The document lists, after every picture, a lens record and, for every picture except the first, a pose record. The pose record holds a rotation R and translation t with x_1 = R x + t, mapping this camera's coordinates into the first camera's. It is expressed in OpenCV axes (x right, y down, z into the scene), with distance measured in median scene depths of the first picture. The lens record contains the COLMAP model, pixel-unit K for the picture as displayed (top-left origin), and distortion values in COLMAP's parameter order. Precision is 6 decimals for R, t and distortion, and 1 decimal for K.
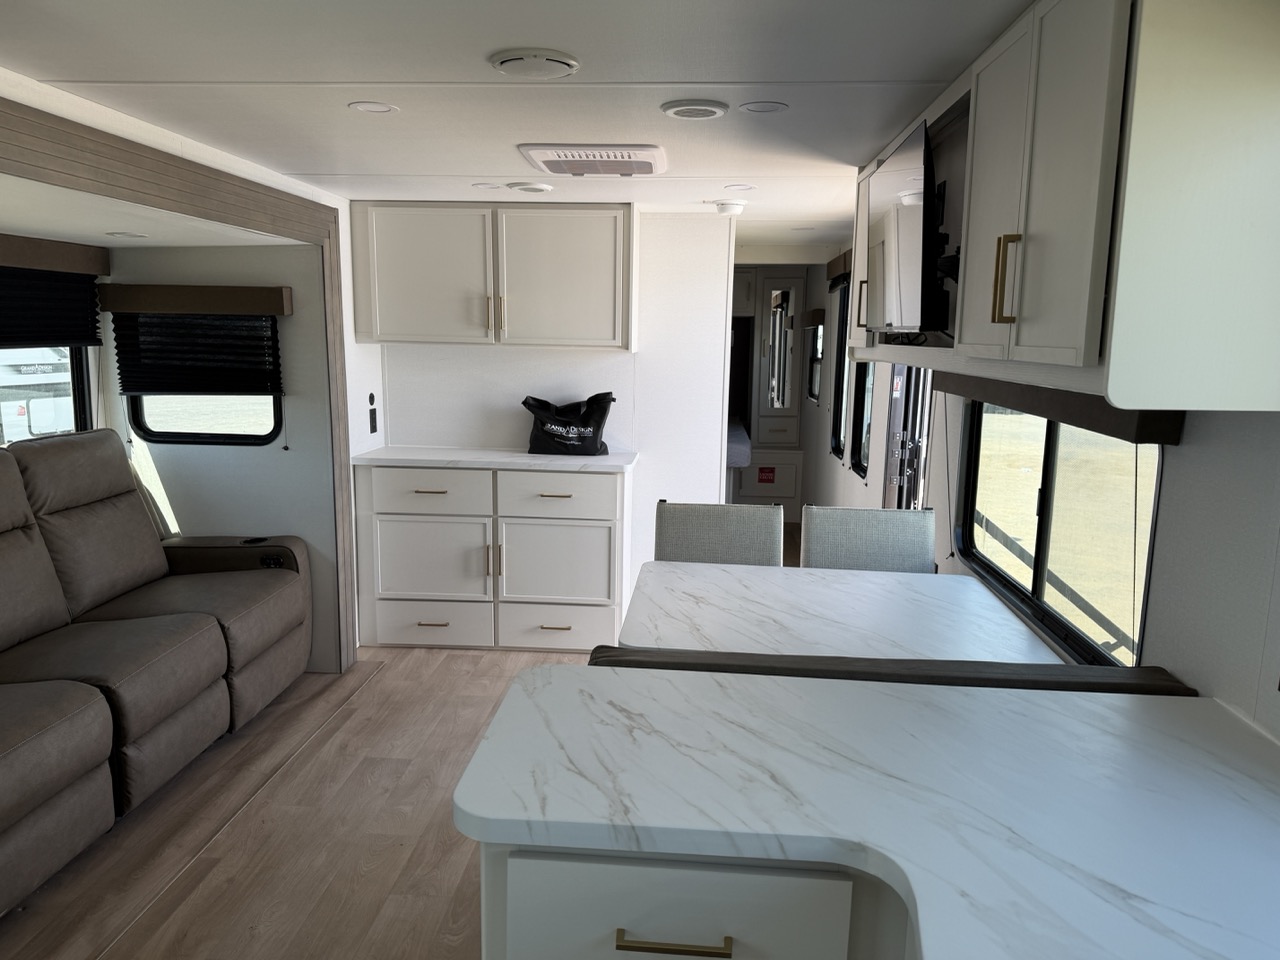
lens RADIAL K [[895.4, 0, 632.2], [0, 895.4, 488.8], [0, 0, 1]] dist [0.068729, -0.086375]
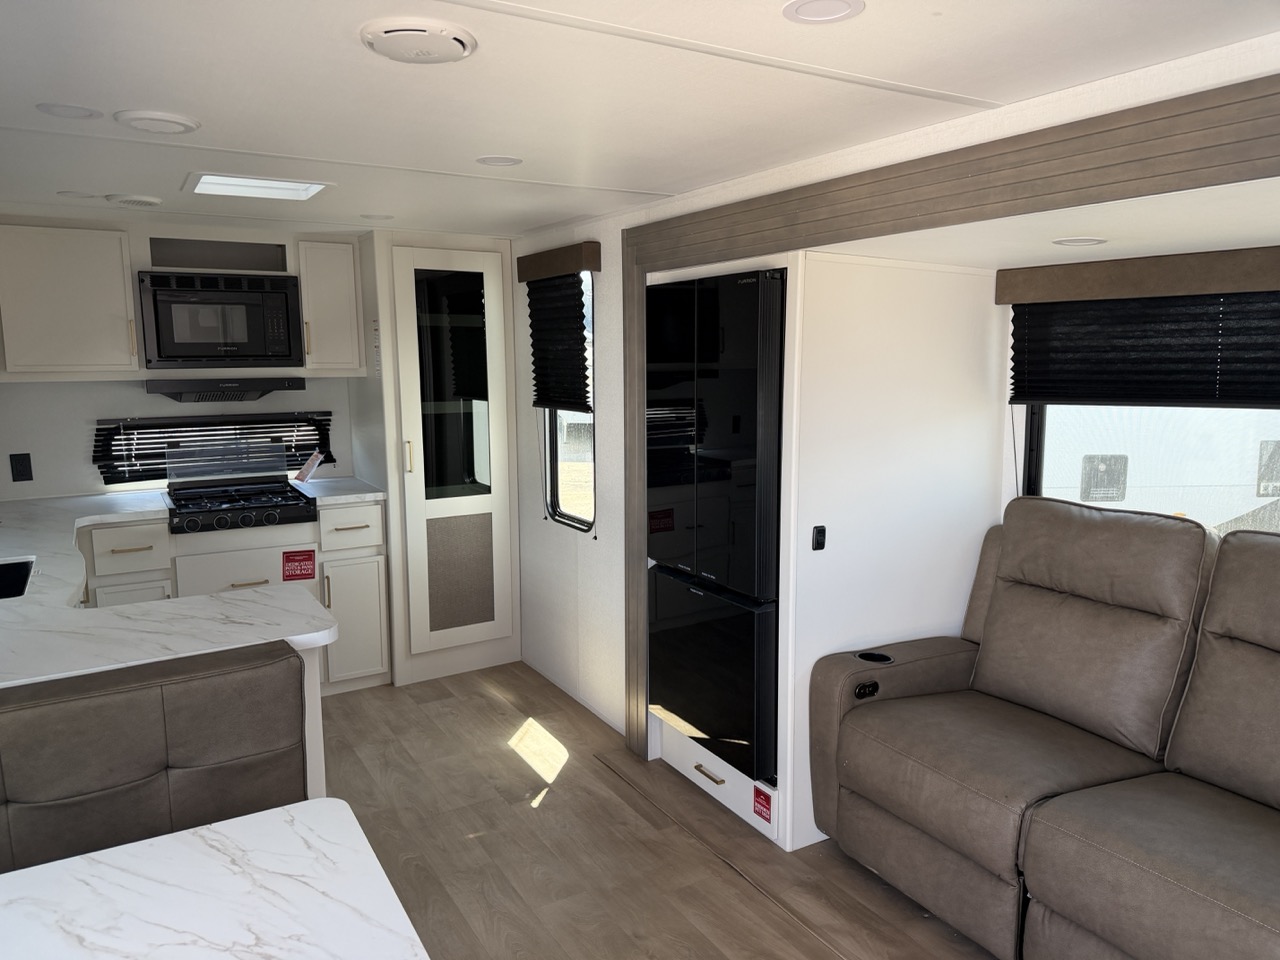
lens RADIAL K [[895.4, 0, 635.7], [0, 895.4, 480.7], [0, 0, 1]] dist [0.068729, -0.086375]
pose [[-0.818059, 0.067142, -0.571202, 0.132734], [-0.109779, 0.956674, 0.269674, -0.205777], [0.564560, 0.283315, -0.775245, 1.119698]]
